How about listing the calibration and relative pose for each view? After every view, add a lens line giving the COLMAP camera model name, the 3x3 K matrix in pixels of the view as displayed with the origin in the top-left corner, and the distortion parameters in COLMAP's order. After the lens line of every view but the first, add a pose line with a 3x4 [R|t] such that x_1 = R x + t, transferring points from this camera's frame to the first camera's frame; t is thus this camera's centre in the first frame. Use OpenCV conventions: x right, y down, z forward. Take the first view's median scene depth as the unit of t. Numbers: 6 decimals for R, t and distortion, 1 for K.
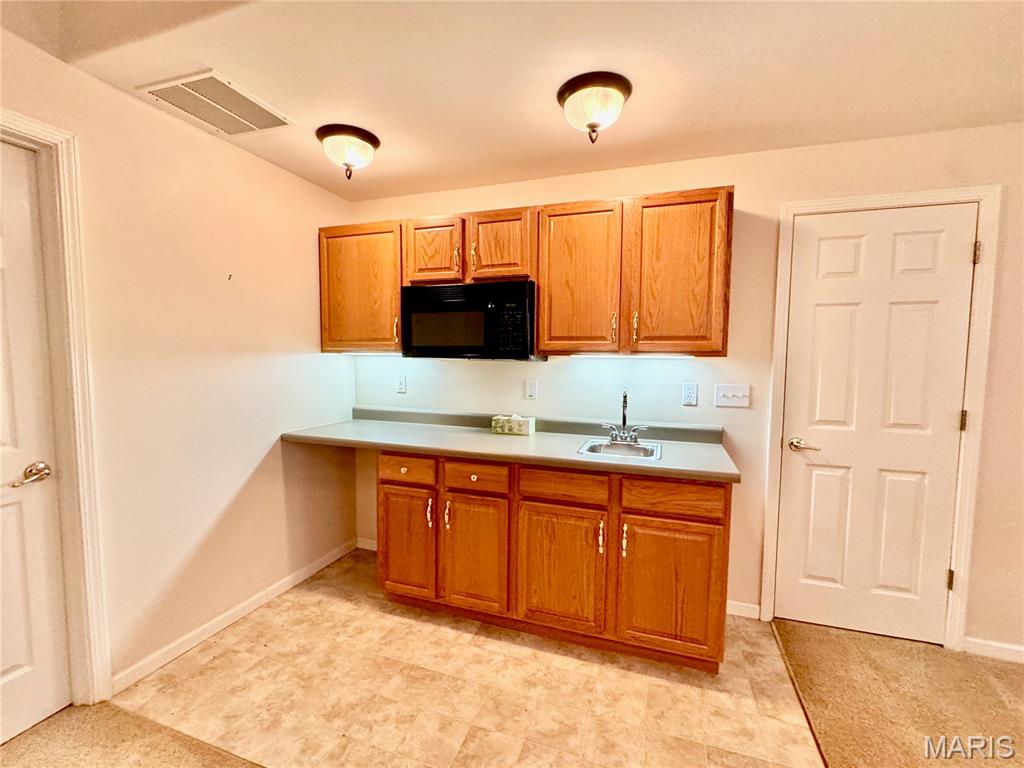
lens RADIAL K [[445.1, 0, 511.8], [0, 445.1, 386.6], [0, 0, 1]] dist [-0.000611, -0.000560]
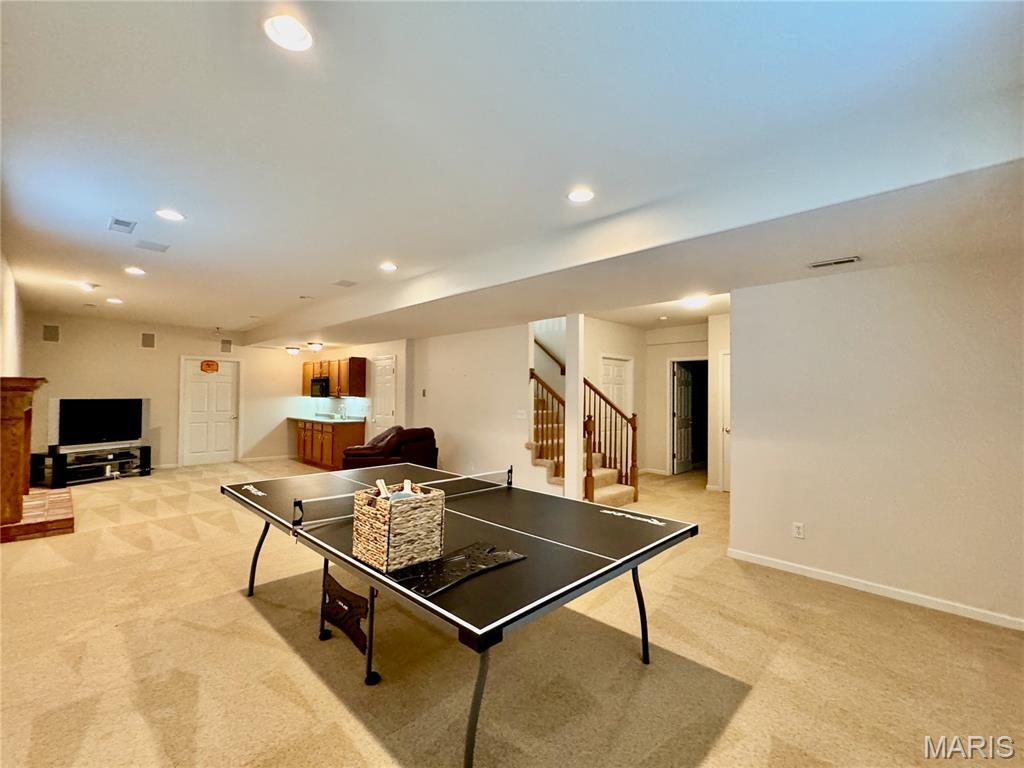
lens RADIAL K [[445.1, 0, 511.8], [0, 445.1, 386.6], [0, 0, 1]] dist [-0.000611, -0.000560]
pose [[0.904571, -0.012628, -0.426137, 3.273533], [-0.028158, 0.995609, -0.089274, 0.147608], [0.425393, 0.092753, 0.900243, -1.891824]]
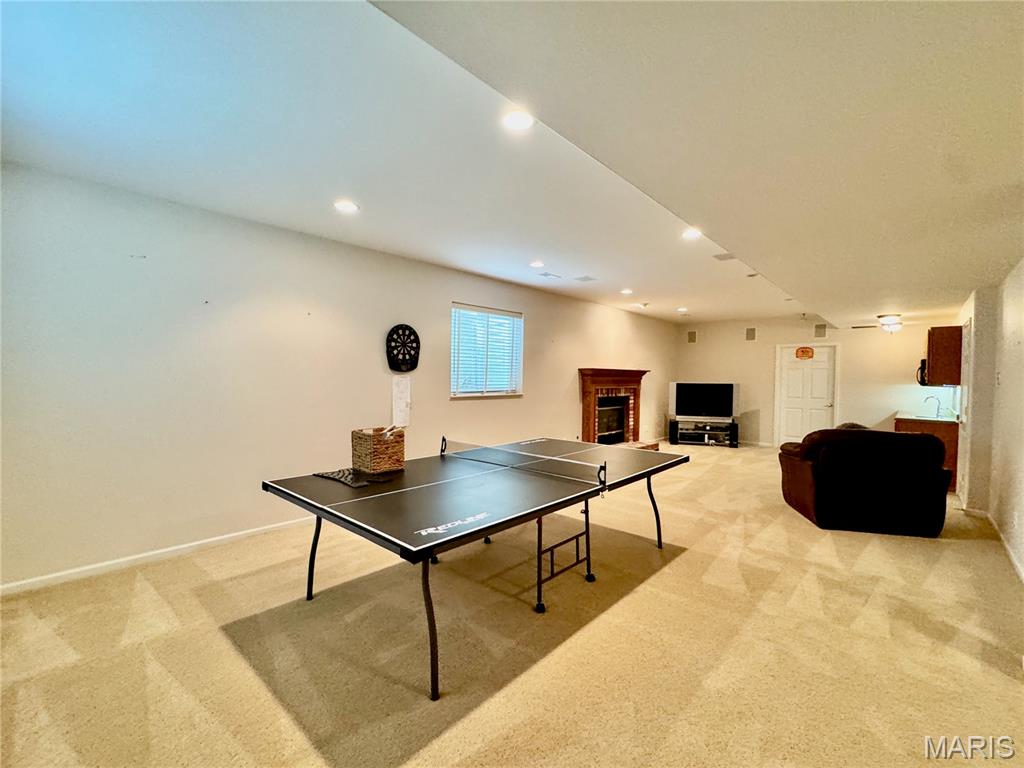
lens RADIAL K [[445.1, 0, 511.8], [0, 445.1, 386.6], [0, 0, 1]] dist [-0.000611, -0.000560]
pose [[-0.399438, 0.003225, -0.916754, 3.840813], [-0.083326, 0.995727, 0.039809, 0.049385], [0.912965, 0.092290, -0.397463, -0.270851]]
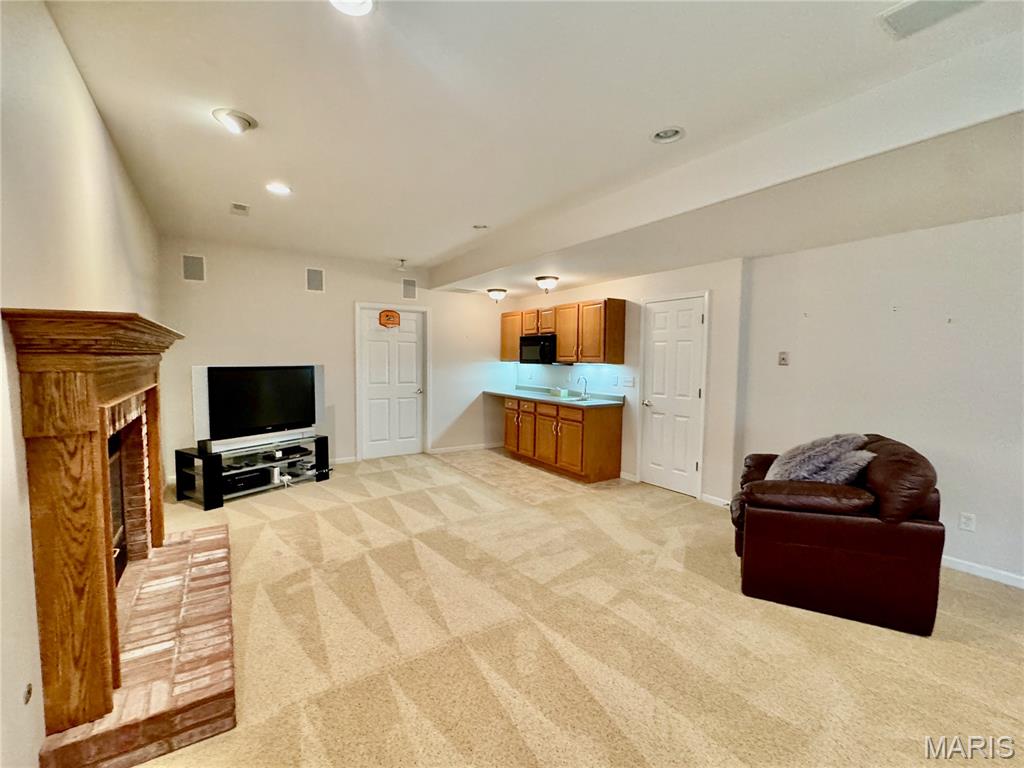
lens RADIAL K [[445.1, 0, 511.8], [0, 445.1, 386.6], [0, 0, 1]] dist [-0.000611, -0.000560]
pose [[0.791121, 0.037386, -0.610517, 1.459359], [-0.045899, 0.998945, 0.001695, 0.073212], [0.609936, 0.026681, 0.792002, -1.203875]]
